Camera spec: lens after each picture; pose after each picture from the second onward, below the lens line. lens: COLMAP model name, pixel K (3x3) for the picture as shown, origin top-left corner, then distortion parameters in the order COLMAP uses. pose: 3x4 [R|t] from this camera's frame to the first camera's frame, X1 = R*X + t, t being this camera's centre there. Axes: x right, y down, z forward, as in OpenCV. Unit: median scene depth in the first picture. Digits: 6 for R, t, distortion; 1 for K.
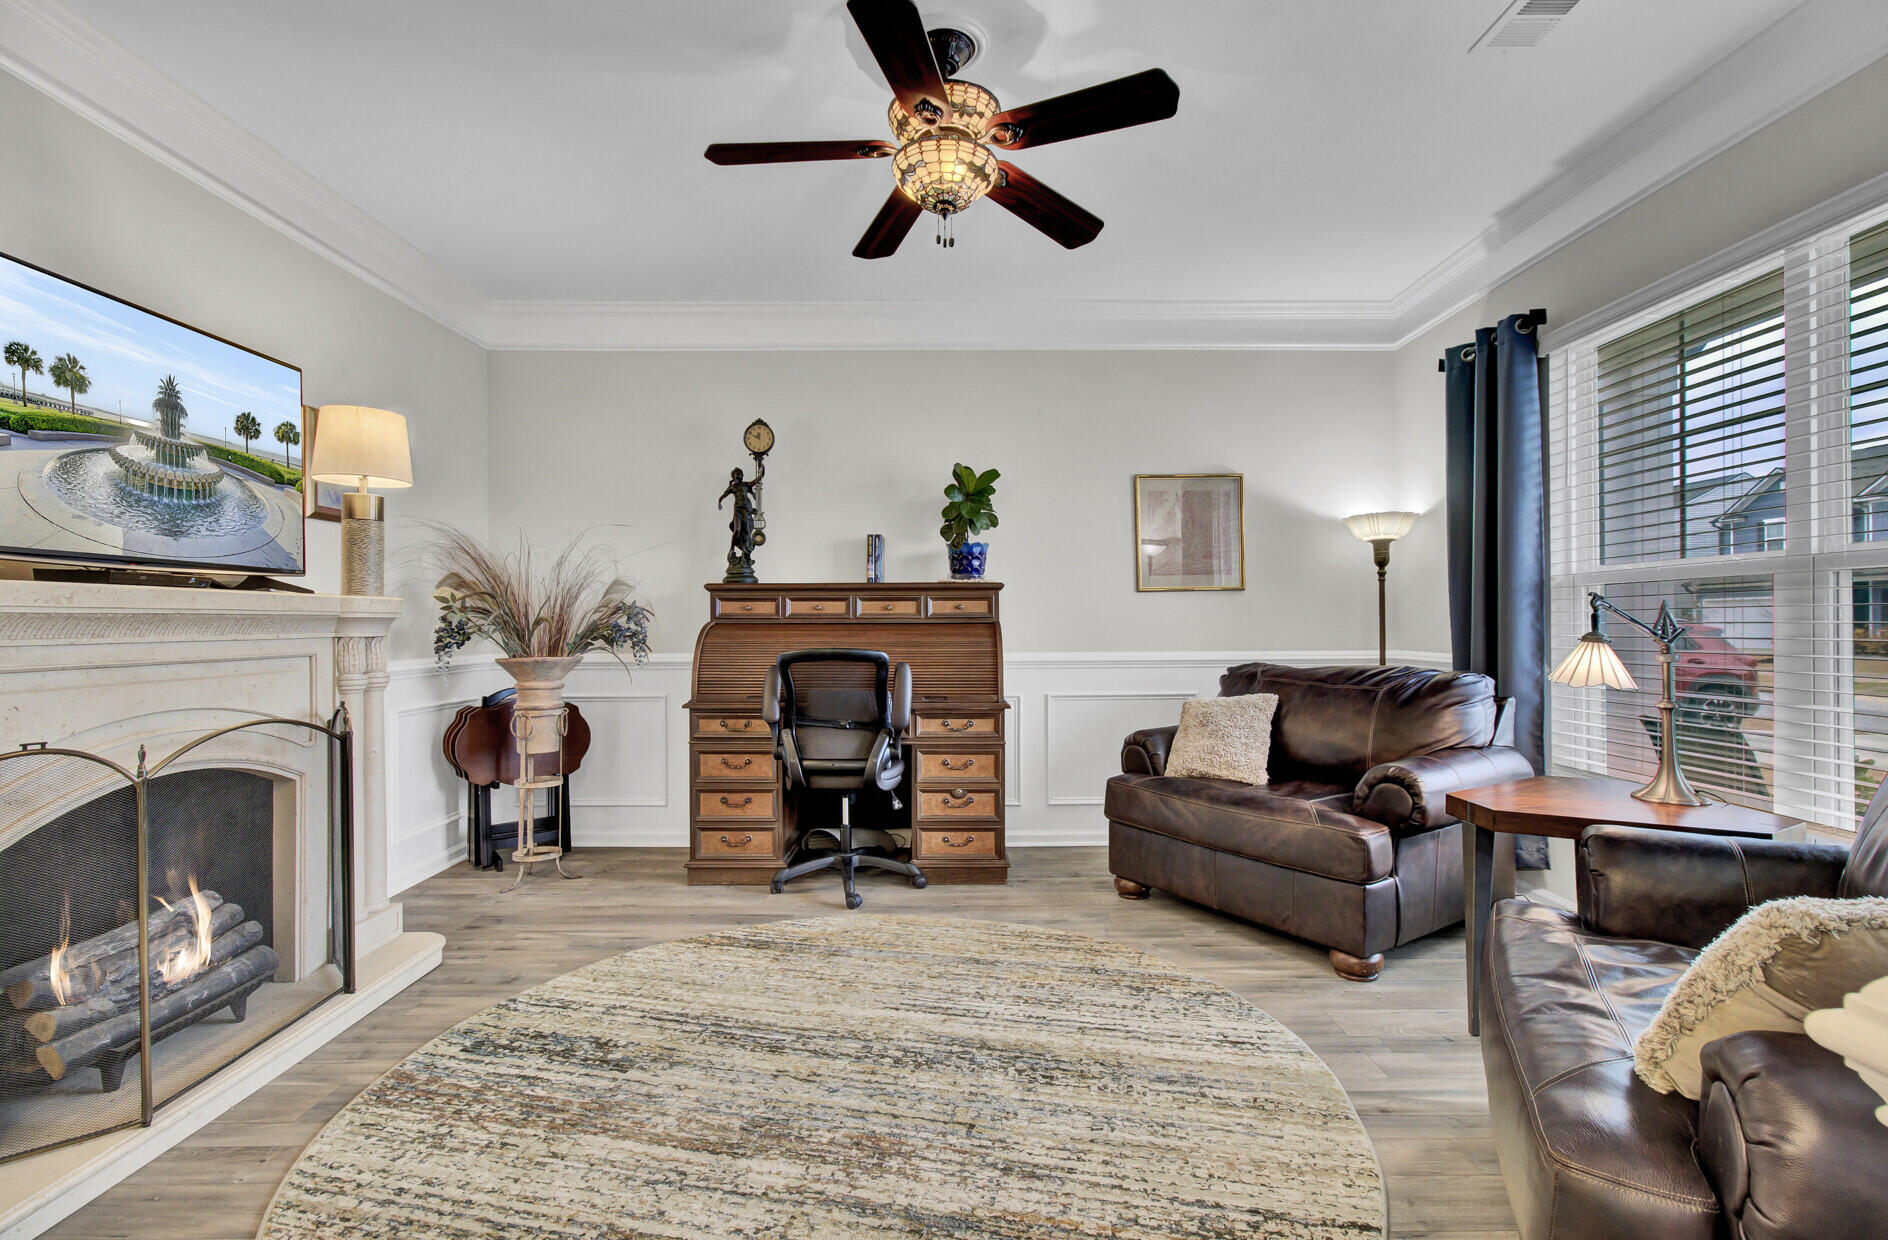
lens RADIAL K [[873.5, 0, 954.9], [0, 873.5, 619.9], [0, 0, 1]] dist [0.001168, -0.000421]
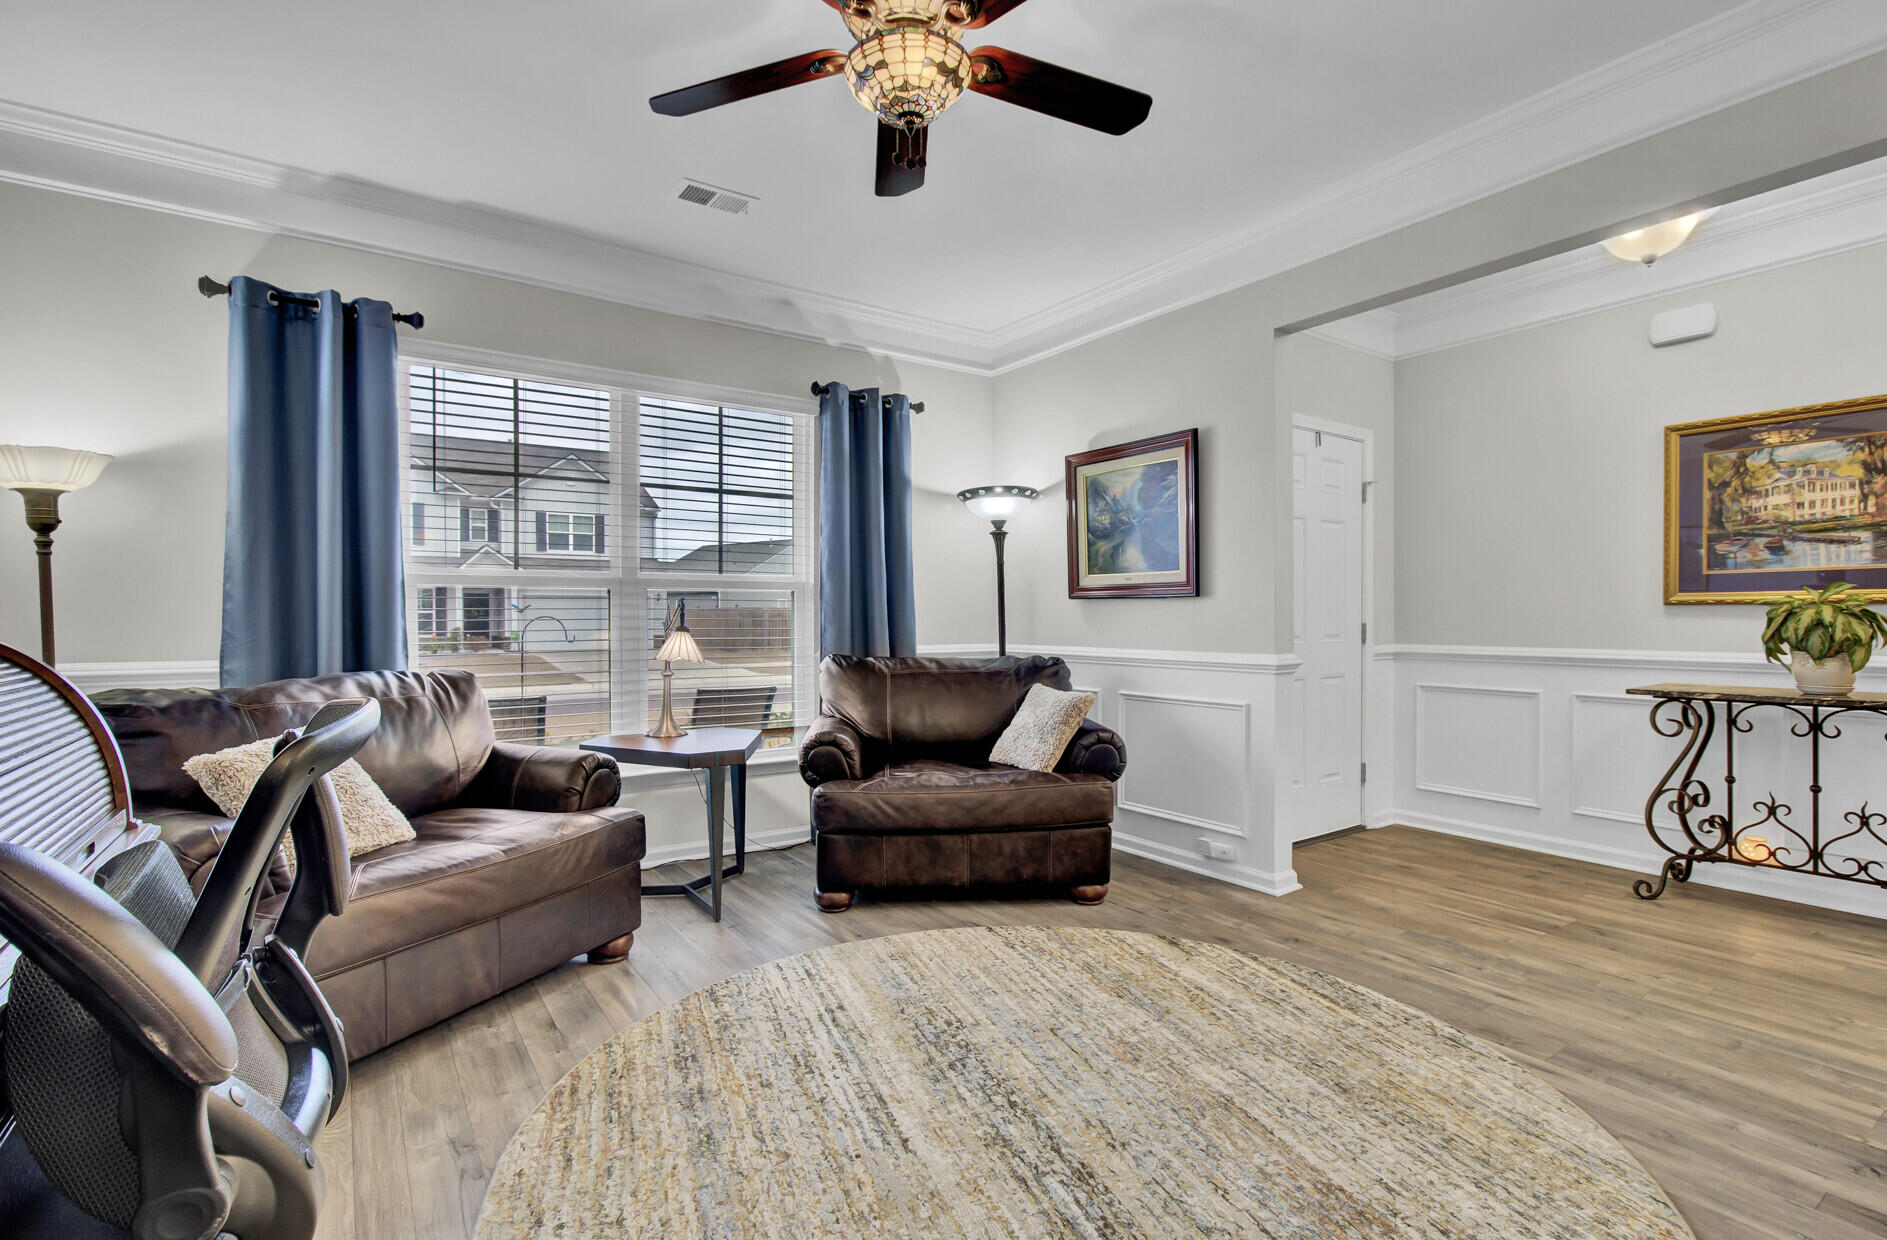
lens RADIAL K [[873.0, 0, 953.4], [0, 873.0, 631.5], [0, 0, 1]] dist [0.001168, -0.000421]
pose [[-0.563858, -0.008752, 0.825826, -0.757541], [0.001009, 0.999936, 0.011286, 0.006942], [-0.825871, 0.007197, -0.563813, 1.502384]]
